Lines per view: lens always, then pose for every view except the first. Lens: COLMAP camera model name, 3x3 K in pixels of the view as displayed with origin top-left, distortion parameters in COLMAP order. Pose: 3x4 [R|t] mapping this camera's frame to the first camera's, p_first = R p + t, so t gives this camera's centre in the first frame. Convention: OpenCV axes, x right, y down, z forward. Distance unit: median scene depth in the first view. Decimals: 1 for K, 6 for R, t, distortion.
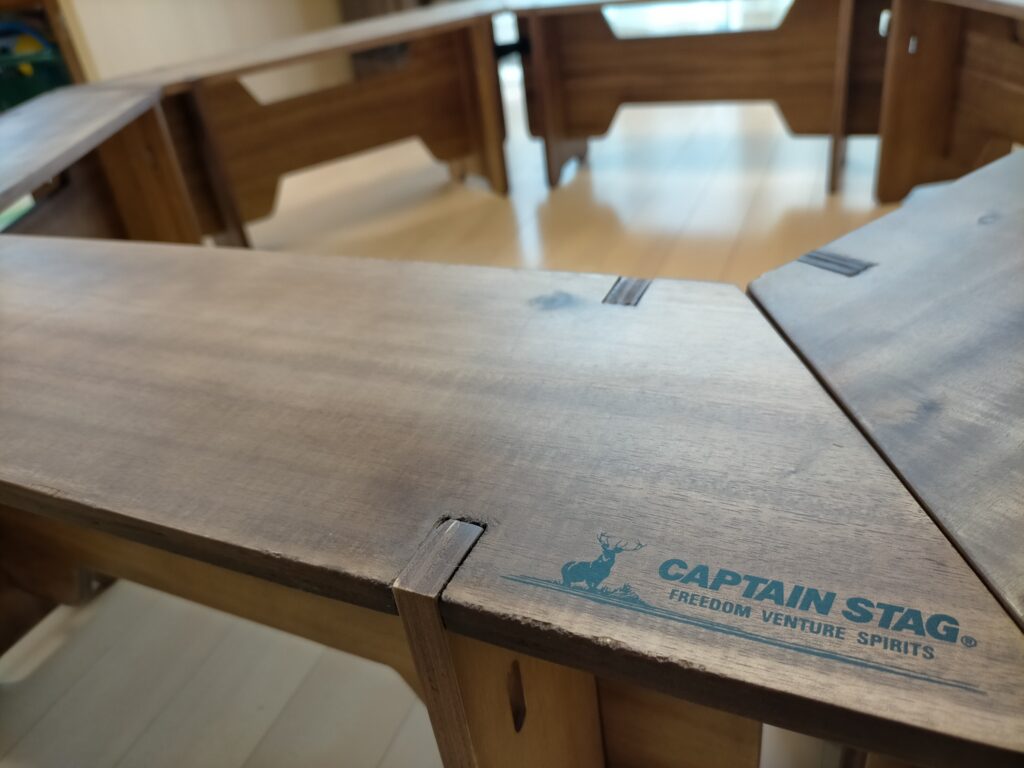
lens RADIAL K [[793.3, 0, 512.0], [0, 793.3, 384.0], [0, 0, 1]] dist [-0.034001, -0.001715]
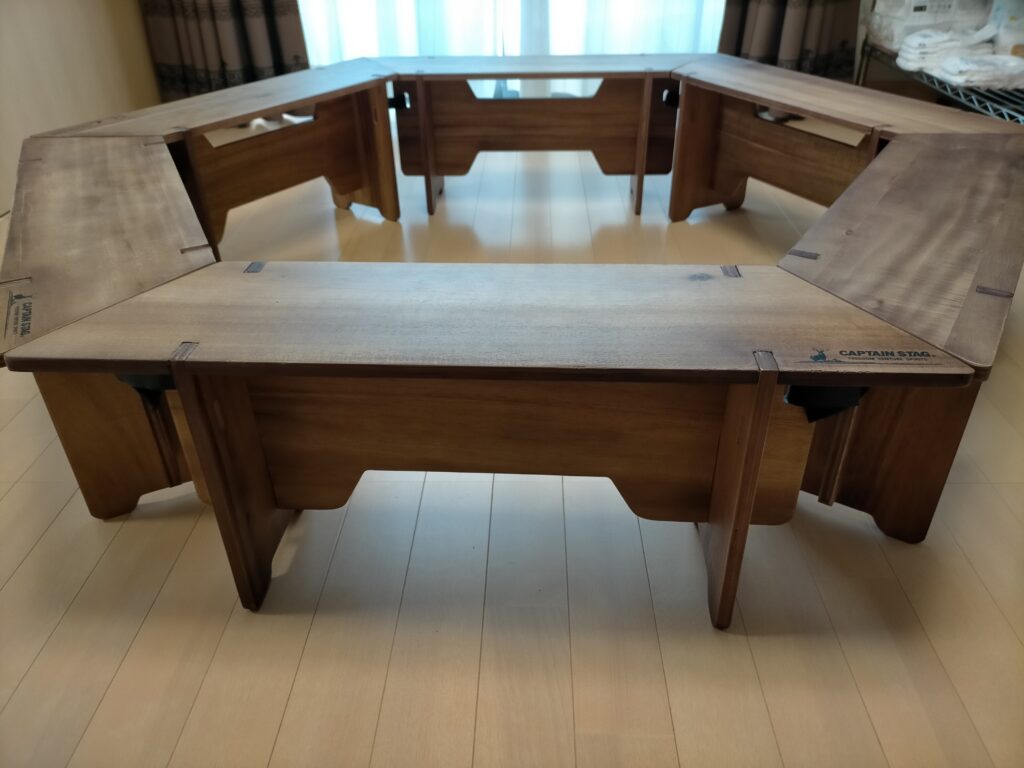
lens RADIAL K [[767.5, 0, 512.0], [0, 767.5, 384.0], [0, 0, 1]] dist [-0.002665, -0.008828]
pose [[0.930031, -0.099990, 0.353617, -1.099316], [0.104985, 0.994461, 0.005083, 0.109190], [-0.352166, 0.032397, 0.935377, -0.708107]]
